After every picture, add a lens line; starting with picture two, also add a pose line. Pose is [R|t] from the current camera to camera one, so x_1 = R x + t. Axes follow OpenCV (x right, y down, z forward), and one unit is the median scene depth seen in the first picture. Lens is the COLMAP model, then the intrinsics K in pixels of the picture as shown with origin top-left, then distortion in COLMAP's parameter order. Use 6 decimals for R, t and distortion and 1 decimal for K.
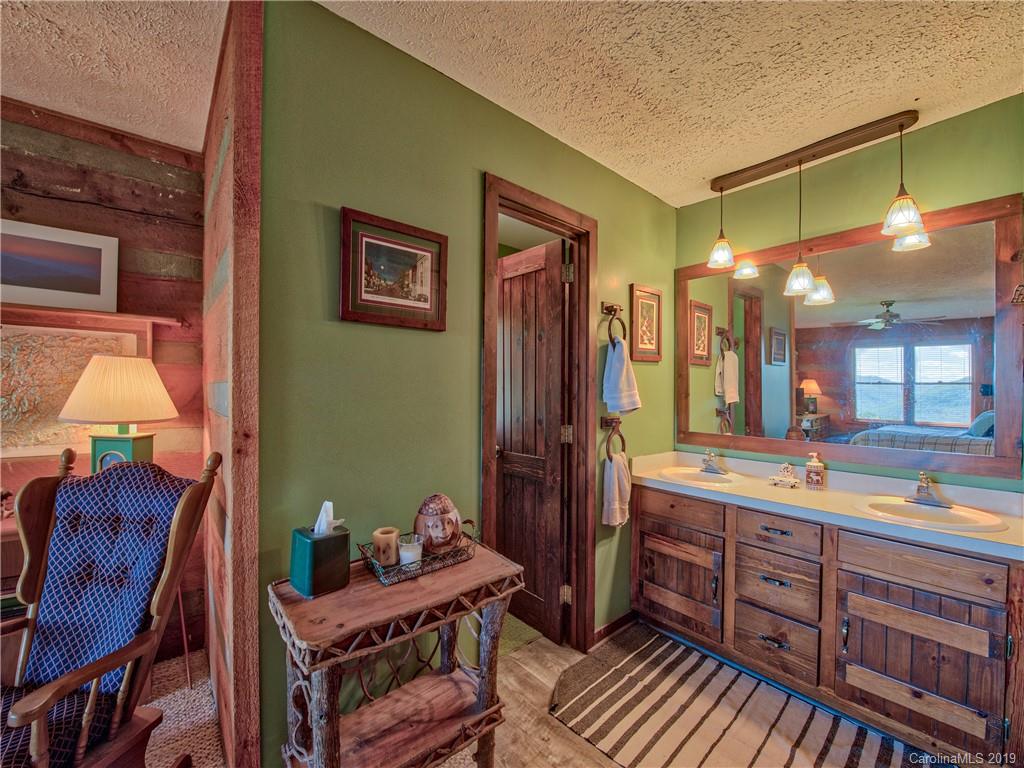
lens RADIAL K [[407.9, 0, 508.9], [0, 407.9, 389.3], [0, 0, 1]] dist [-0.018195, -0.000646]
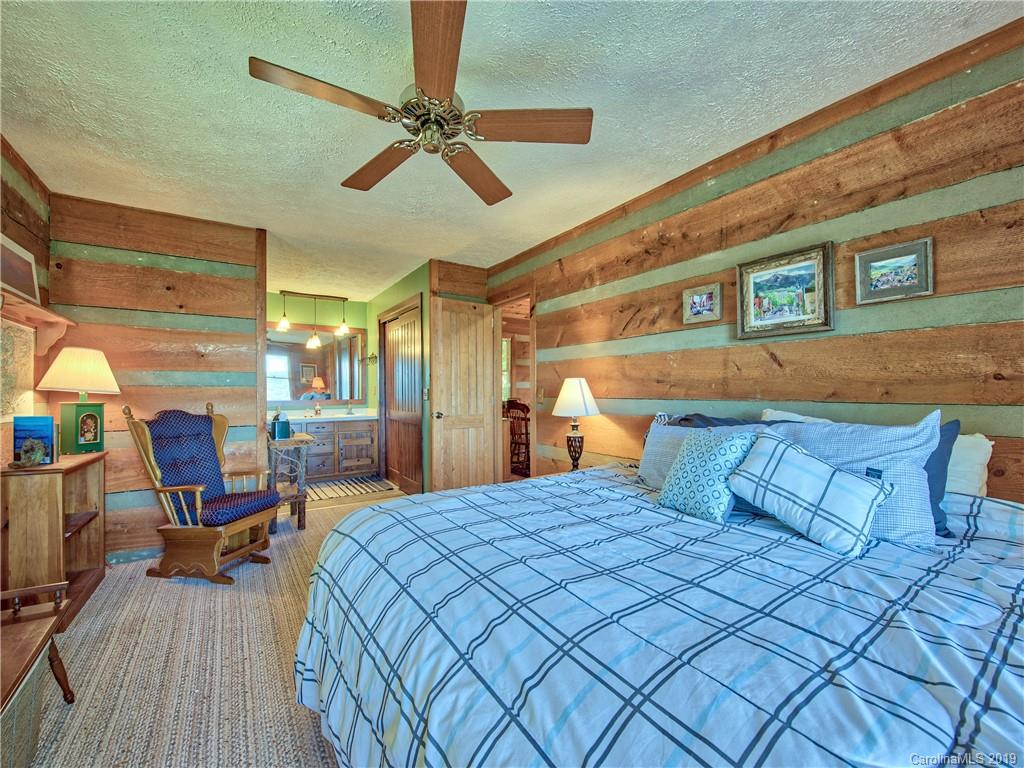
lens RADIAL K [[407.9, 0, 508.9], [0, 407.9, 389.3], [0, 0, 1]] dist [-0.018195, -0.000646]
pose [[0.123346, -0.009931, 0.992314, -2.091324], [0.012115, 0.999890, 0.008501, 0.064127], [-0.992290, 0.010973, 0.123452, -0.720146]]
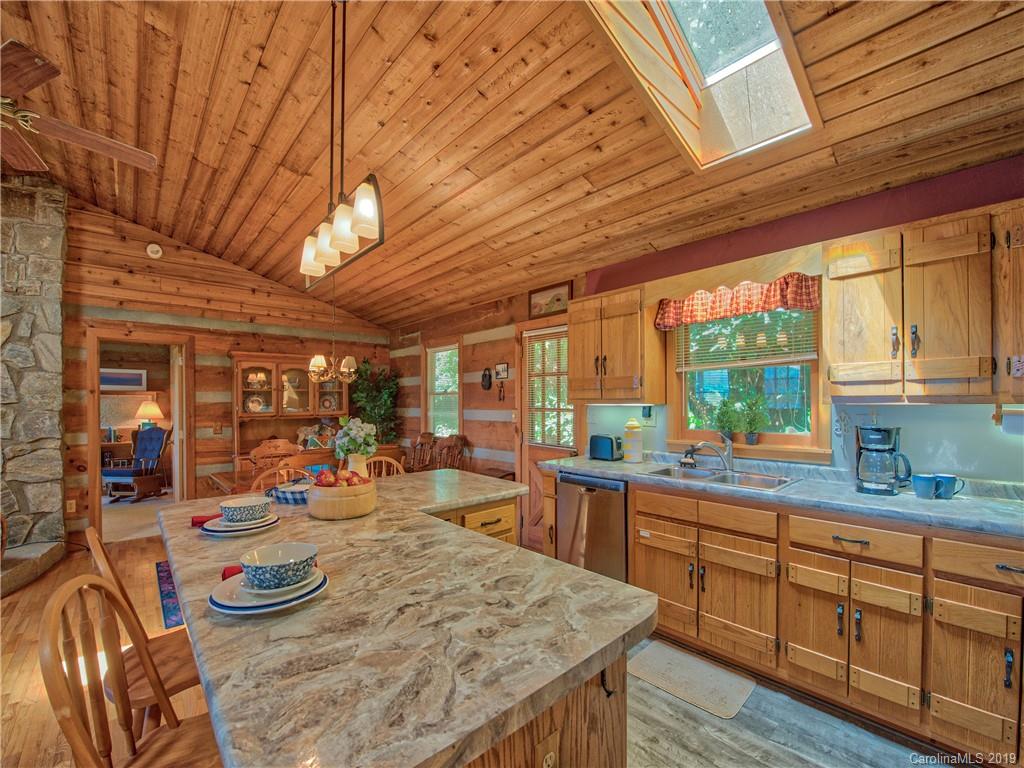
lens RADIAL K [[426.3, 0, 514.8], [0, 426.3, 404.9], [0, 0, 1]] dist [-0.017746, -0.000773]
pose [[0.999293, -0.012473, 0.035454, 2.329061], [0.012500, 0.999922, -0.000516, -0.009967], [-0.035445, 0.000959, 0.999371, -3.061846]]
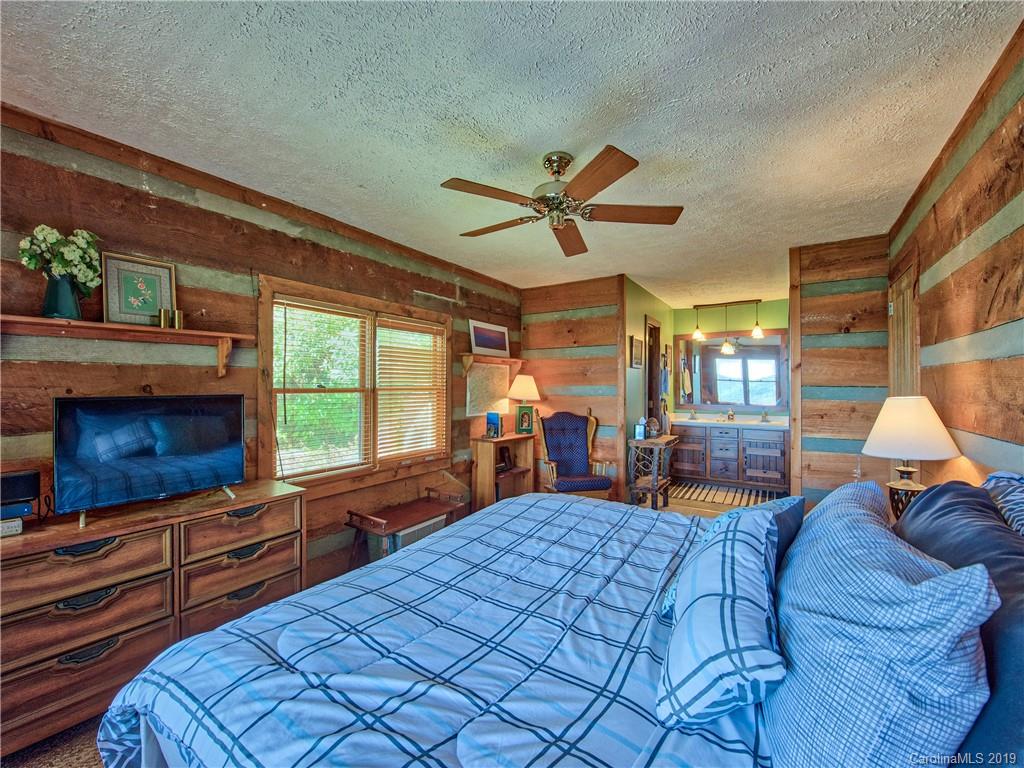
lens RADIAL K [[407.9, 0, 508.9], [0, 407.9, 389.3], [0, 0, 1]] dist [-0.018195, -0.000646]
pose [[0.961411, -0.013436, 0.274788, -1.700769], [0.013216, 0.999909, 0.002649, -0.001177], [-0.274799, 0.001085, 0.961501, -1.463919]]
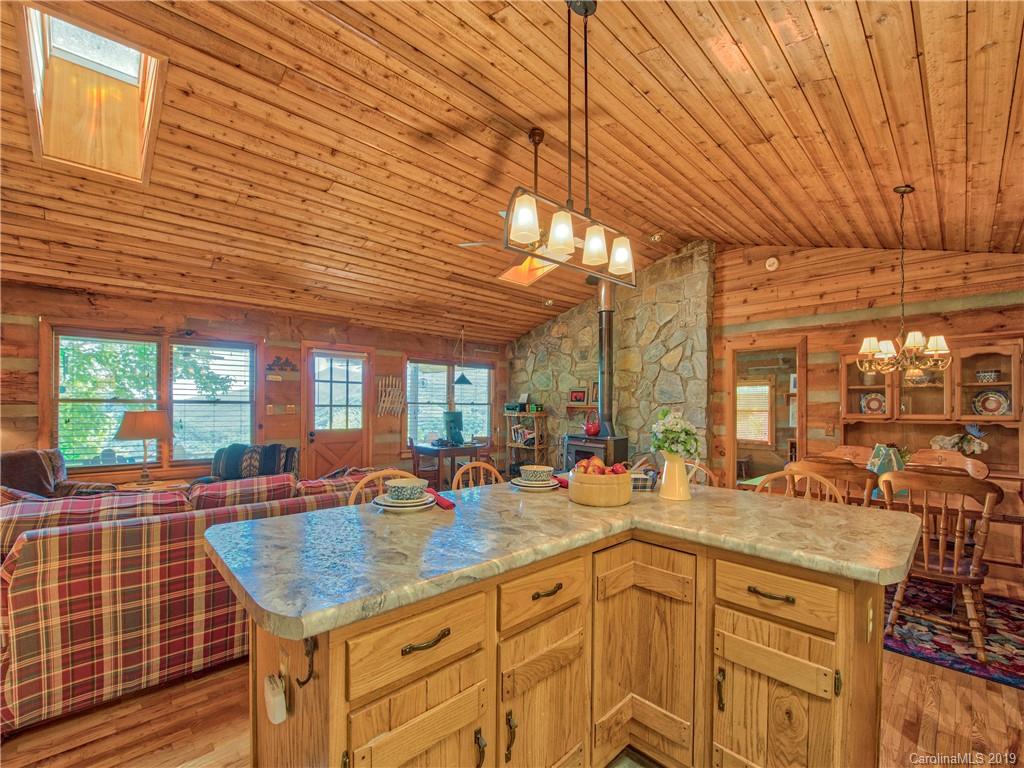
lens RADIAL K [[436.9, 0, 516.1], [0, 436.9, 405.8], [0, 0, 1]] dist [-0.020010, -0.000327]
pose [[0.058477, -0.009492, -0.998244, 3.001961], [-0.013203, 0.999860, -0.010280, 0.022735], [0.998201, 0.013781, 0.058344, -2.308117]]
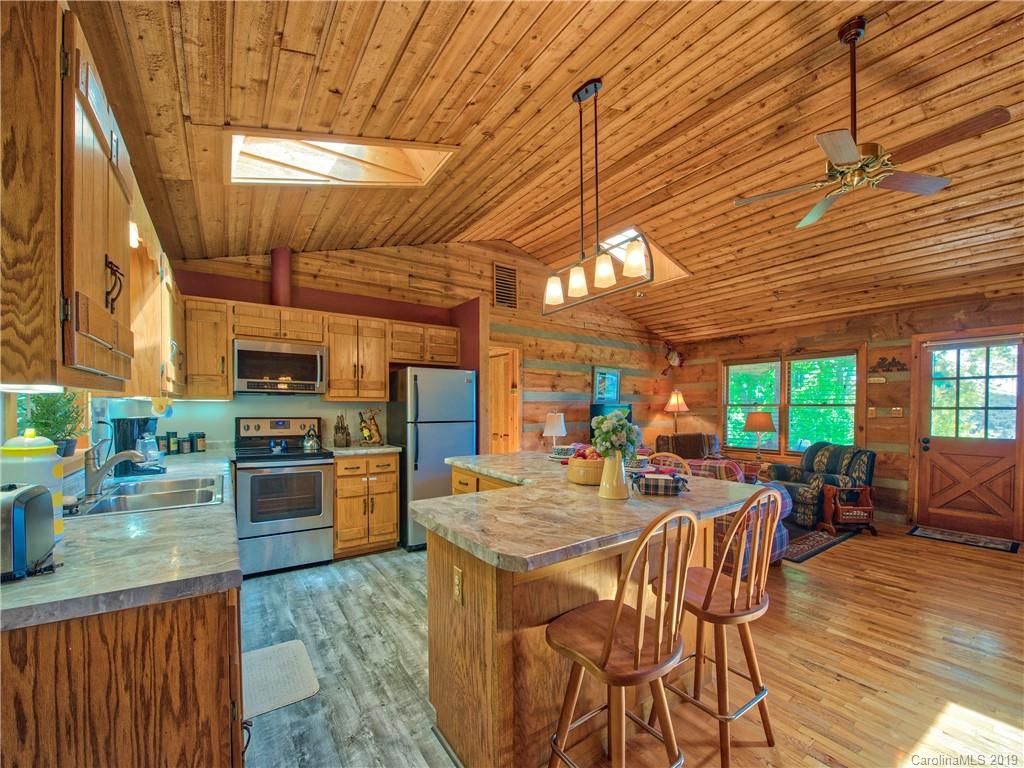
lens RADIAL K [[412.4, 0, 517.5], [0, 412.4, 414.1], [0, 0, 1]] dist [-0.001677, -0.016443]
pose [[-0.995169, -0.012457, 0.097379, 2.065329], [-0.010181, 0.999664, 0.023835, 0.011733], [-0.097643, 0.022728, -0.994962, -0.789583]]
